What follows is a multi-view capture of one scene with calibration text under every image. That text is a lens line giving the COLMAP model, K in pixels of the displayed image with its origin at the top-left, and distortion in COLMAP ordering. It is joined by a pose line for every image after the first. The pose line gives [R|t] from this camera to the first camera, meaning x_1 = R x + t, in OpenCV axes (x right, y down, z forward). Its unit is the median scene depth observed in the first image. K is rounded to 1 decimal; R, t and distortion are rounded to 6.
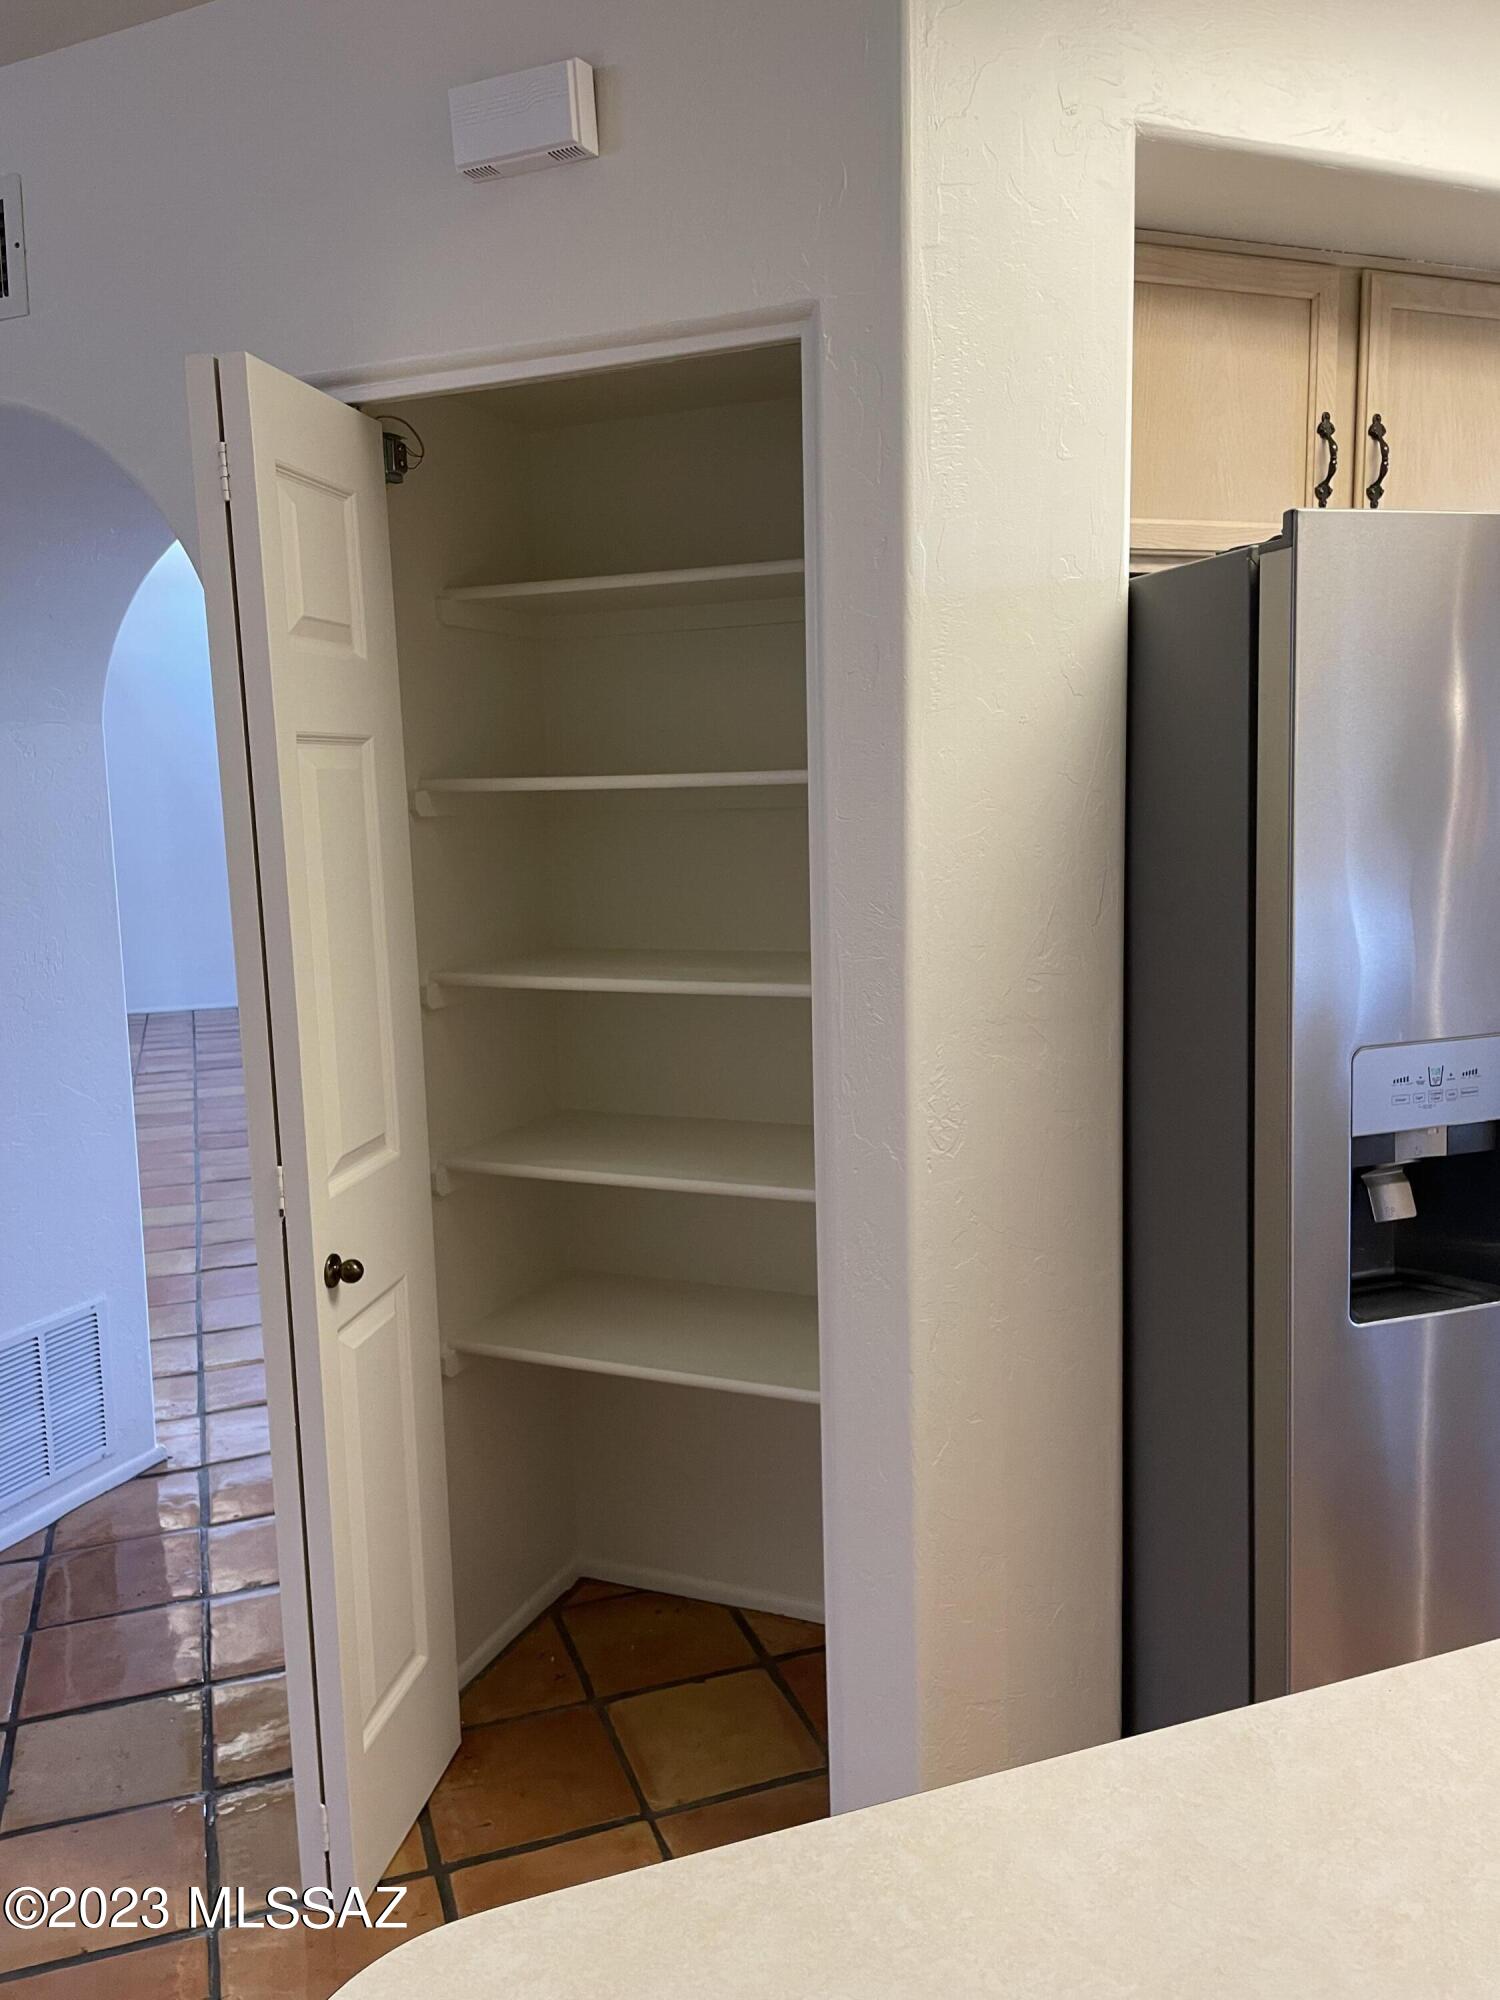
lens RADIAL K [[1528.1, 0, 750.0], [0, 1528.1, 1000.0], [0, 0, 1]] dist [0.002938, 0.002882]
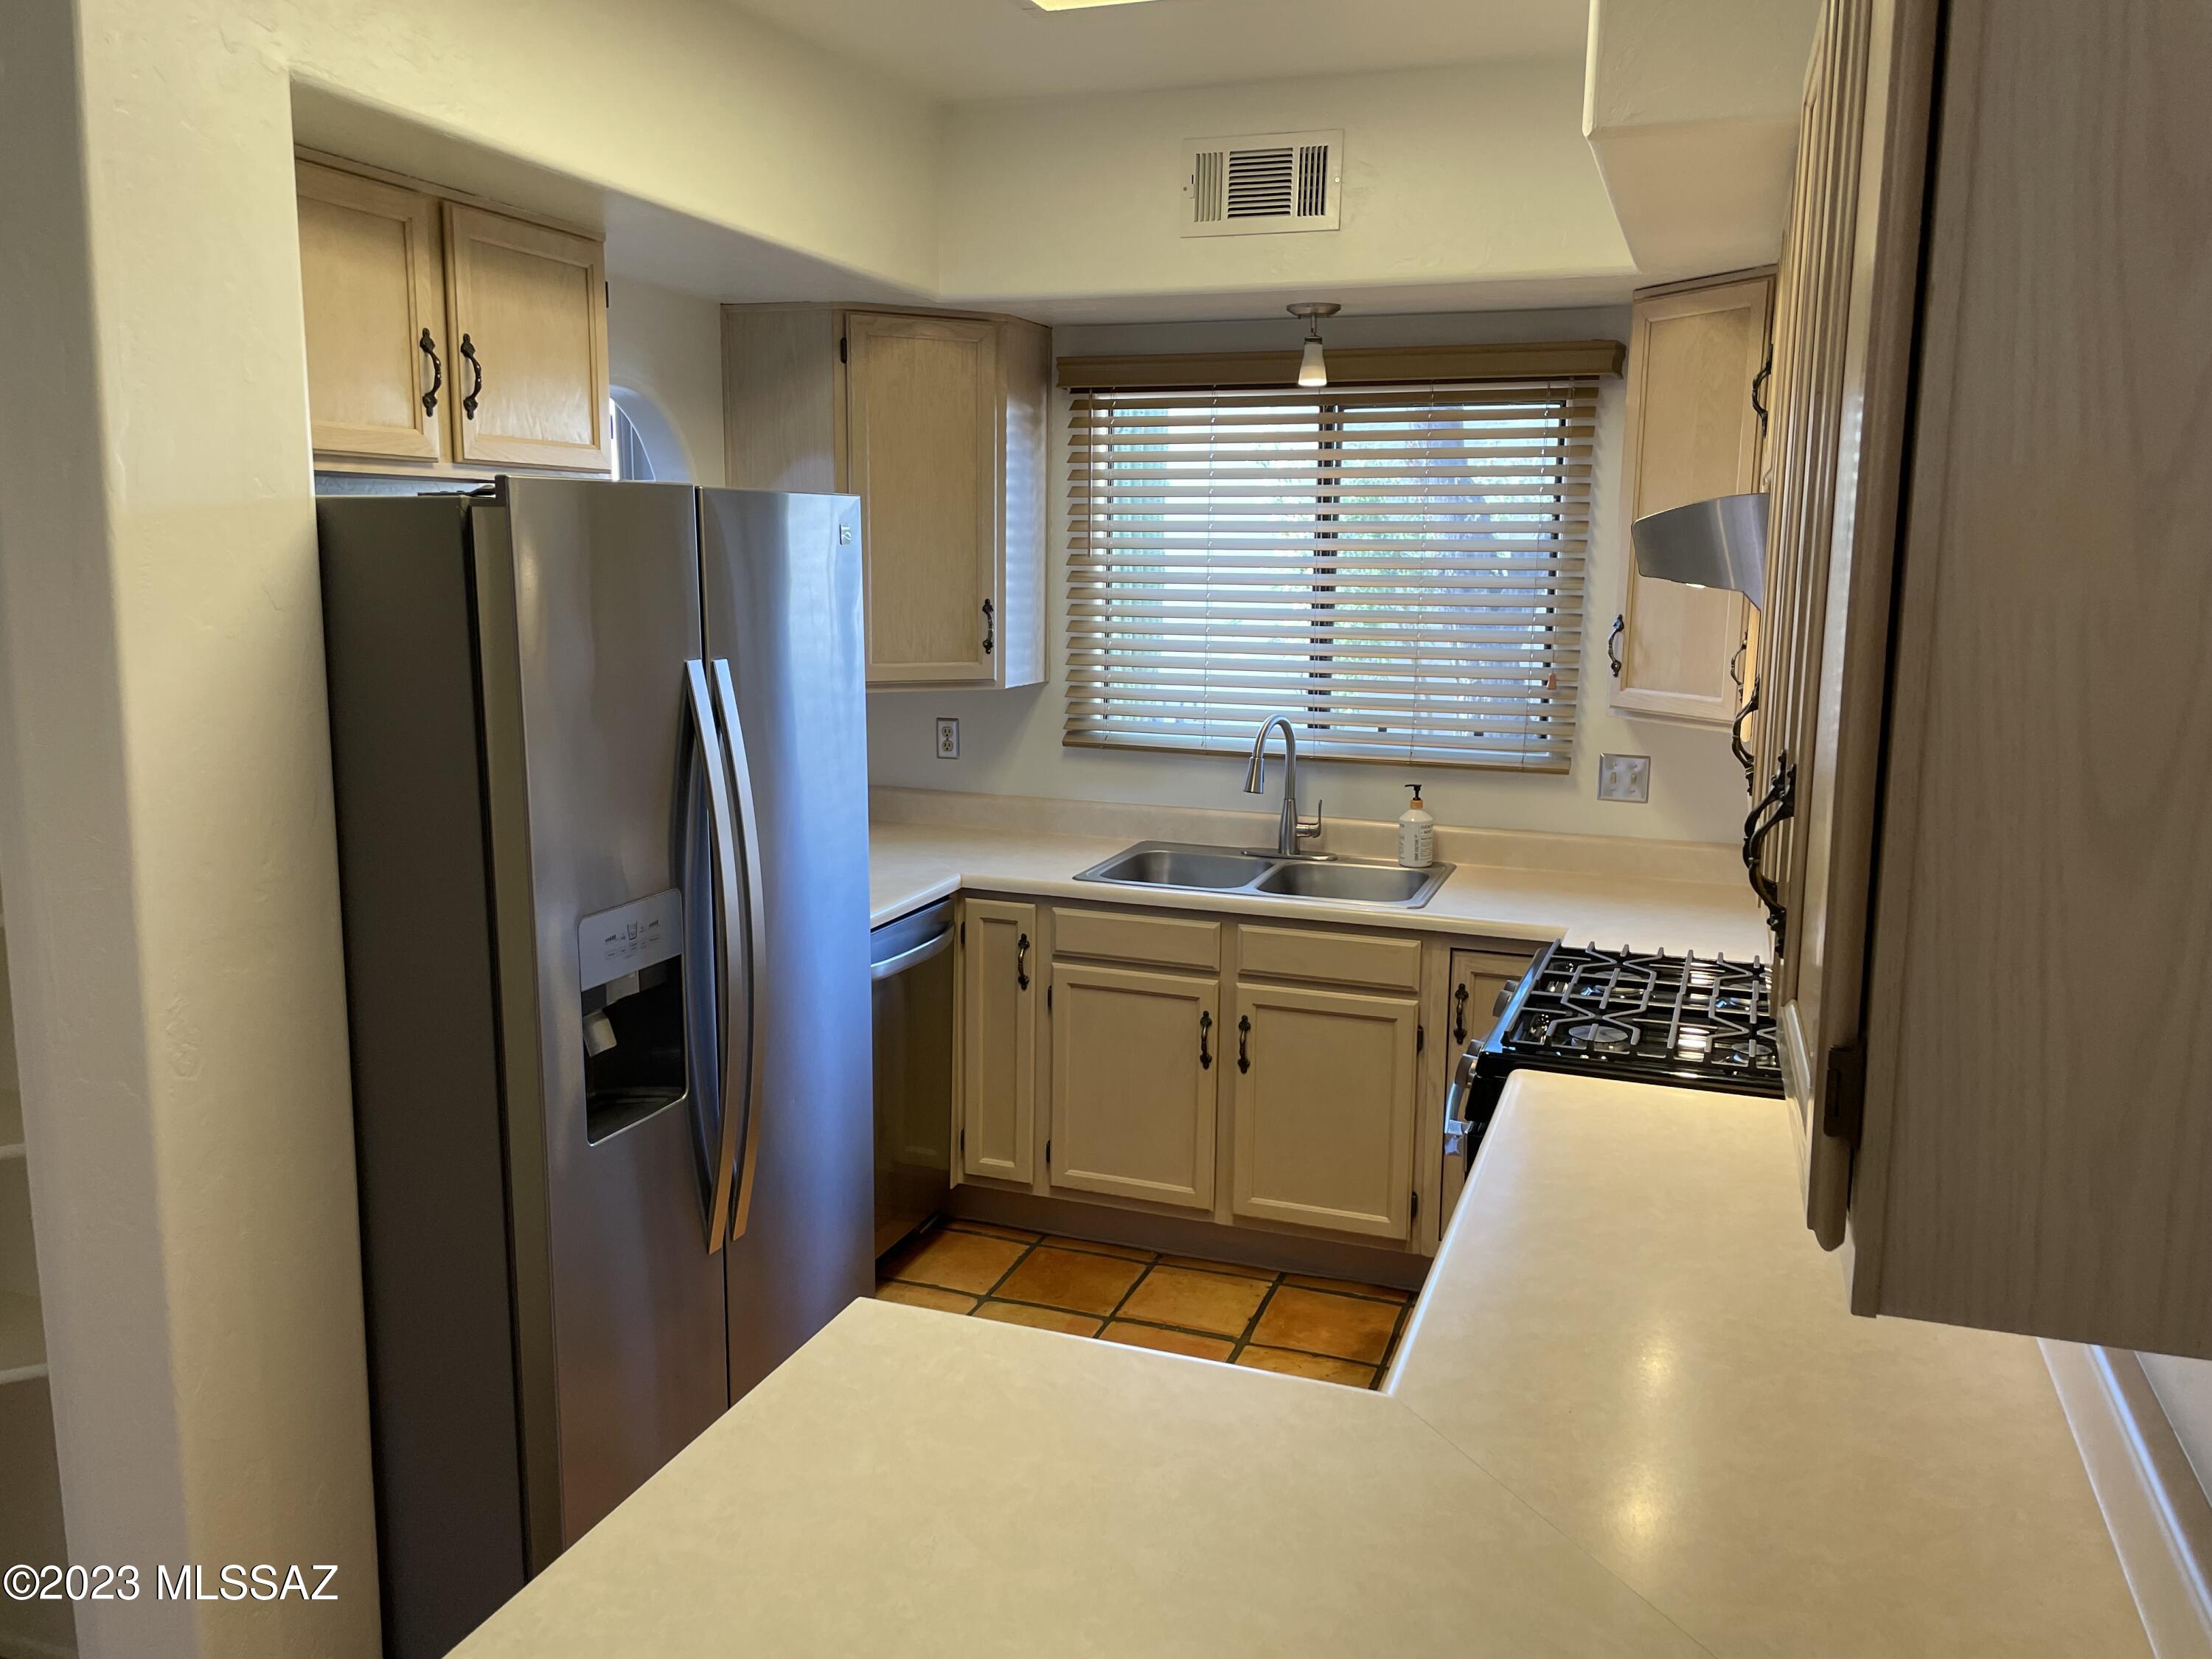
lens RADIAL K [[1716.2, 0, 1106.0], [0, 1716.2, 829.5], [0, 0, 1]] dist [0.097254, -0.181281]
pose [[0.636526, -0.098867, 0.764892, -0.294691], [0.076224, 0.994959, 0.065172, -0.074817], [-0.767480, 0.016820, 0.640853, -0.153754]]
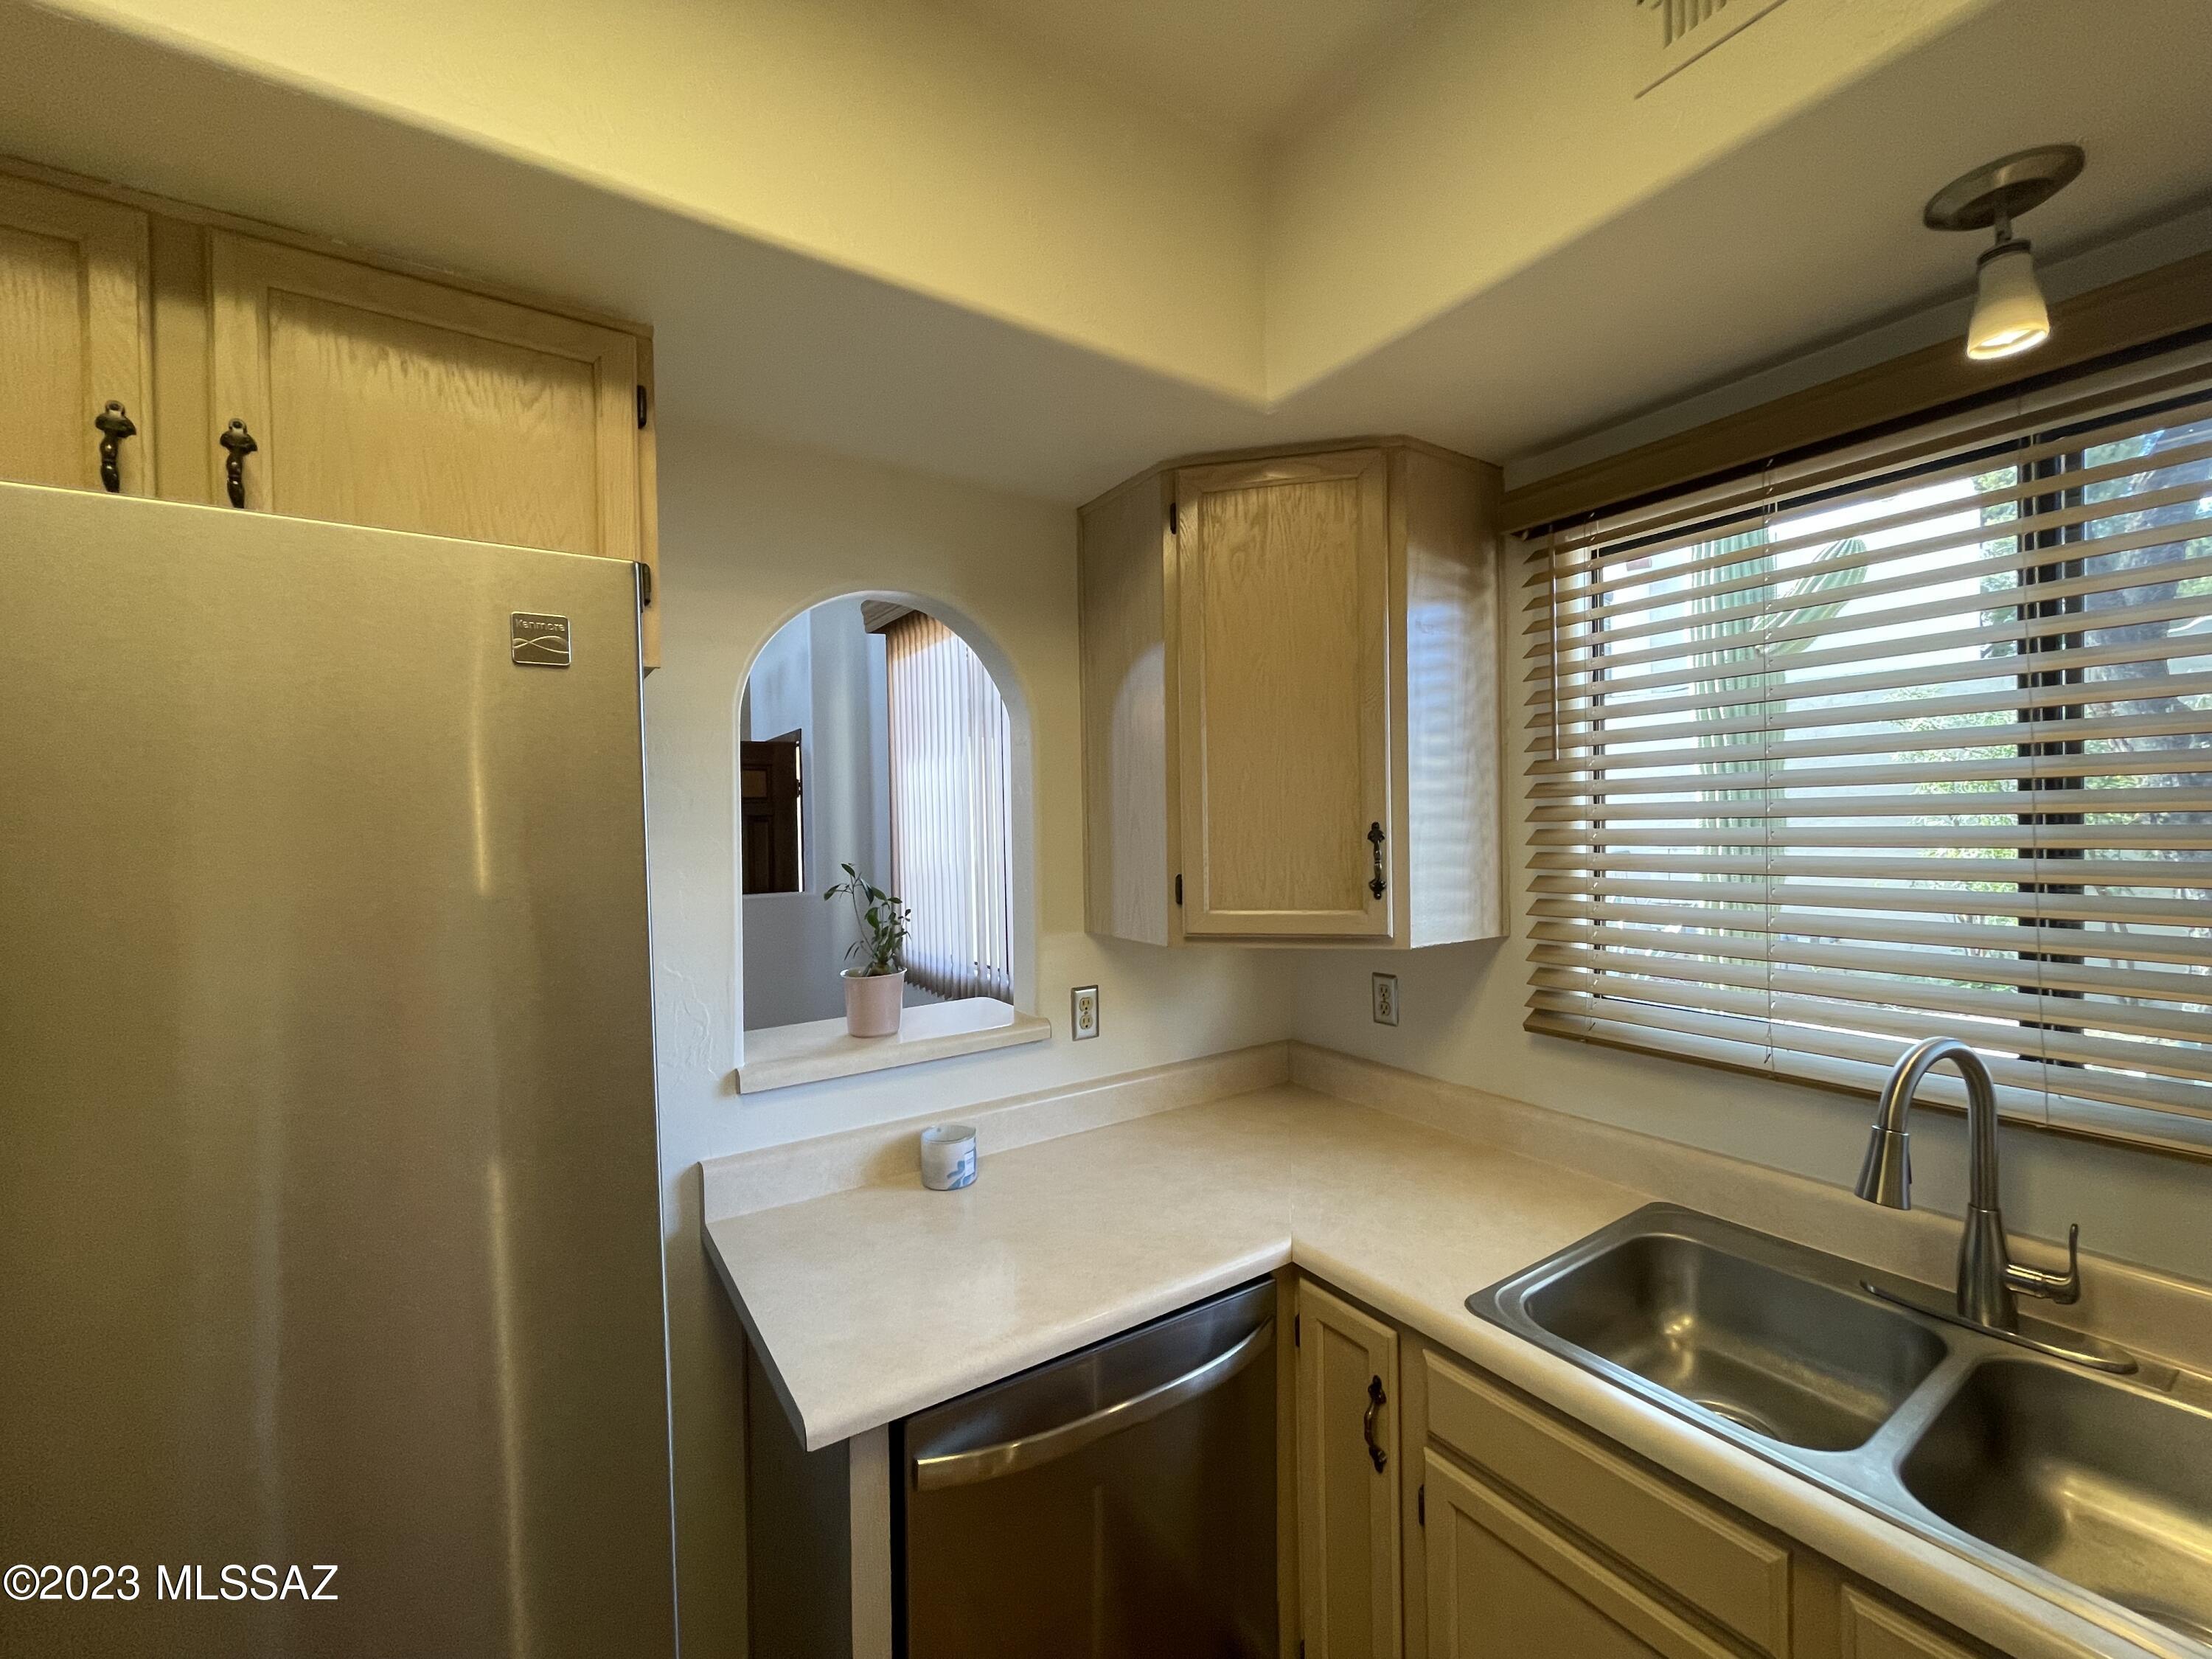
lens RADIAL K [[887.3, 0, 1106.0], [0, 887.3, 829.5], [0, 0, 1]] dist [-0.003575, -0.000239]
pose [[0.973930, 0.002683, 0.226833, 0.731731], [0.026753, 0.991594, -0.126594, -0.126257], [-0.225266, 0.129362, 0.965671, 0.534782]]
